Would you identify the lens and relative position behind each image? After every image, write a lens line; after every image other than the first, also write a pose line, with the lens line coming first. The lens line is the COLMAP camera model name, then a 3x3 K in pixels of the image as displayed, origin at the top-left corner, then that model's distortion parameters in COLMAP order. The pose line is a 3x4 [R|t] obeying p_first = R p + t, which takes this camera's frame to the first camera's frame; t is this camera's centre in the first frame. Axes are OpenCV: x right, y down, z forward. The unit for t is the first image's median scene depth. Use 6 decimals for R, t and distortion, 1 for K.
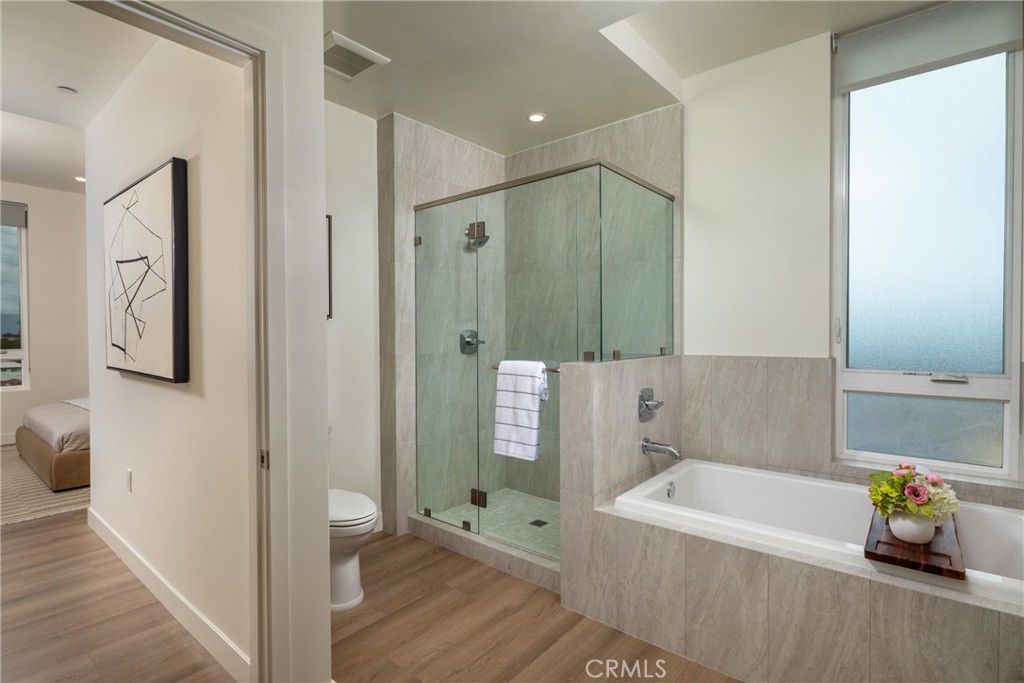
lens RADIAL K [[496.8, 0, 508.4], [0, 496.8, 340.7], [0, 0, 1]] dist [0.001416, -0.000150]
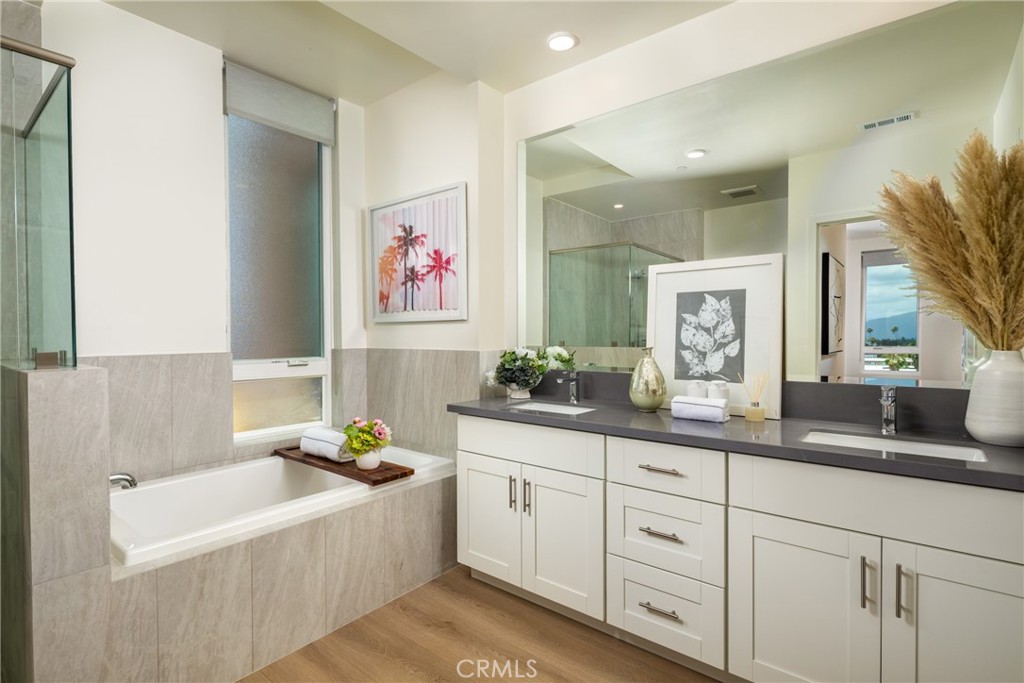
lens RADIAL K [[496.8, 0, 508.6], [0, 496.8, 339.9], [0, 0, 1]] dist [0.001416, -0.000150]
pose [[0.001753, -0.008102, 0.999966, -0.495704], [0.024194, 0.999675, 0.008057, 0.015944], [-0.999706, 0.024179, 0.001949, 0.438464]]
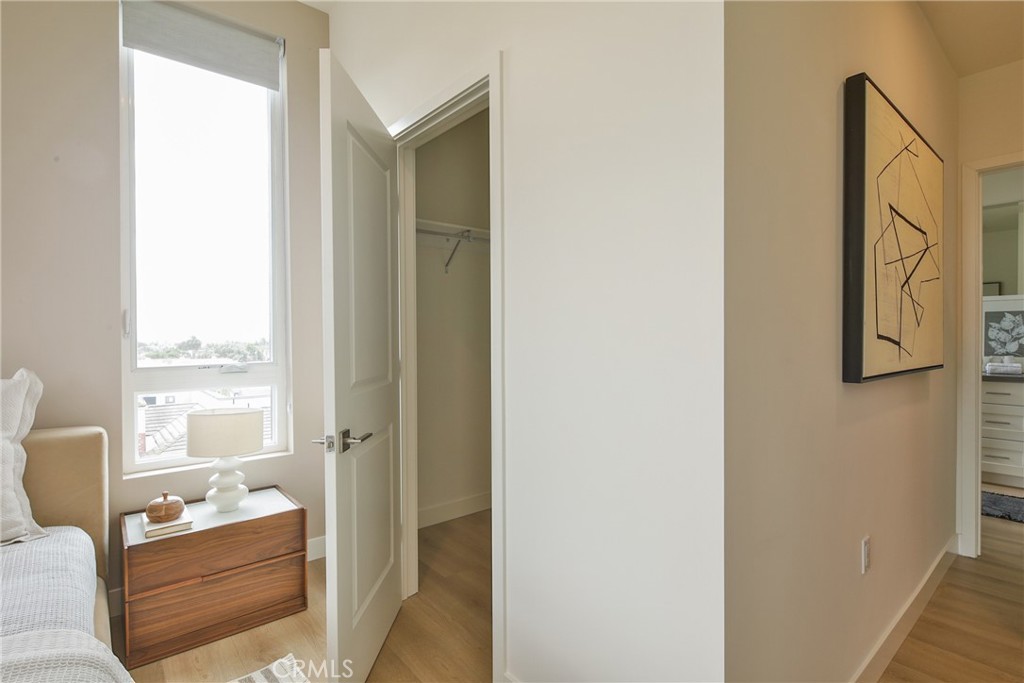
lens RADIAL K [[496.8, 0, 511.4], [0, 496.8, 339.9], [0, 0, 1]] dist [0.001416, -0.000150]
pose [[0.175210, -0.011432, 0.984465, -1.554877], [0.020208, 0.999764, 0.008013, -0.002100], [-0.984324, 0.018490, 0.175400, 1.417259]]
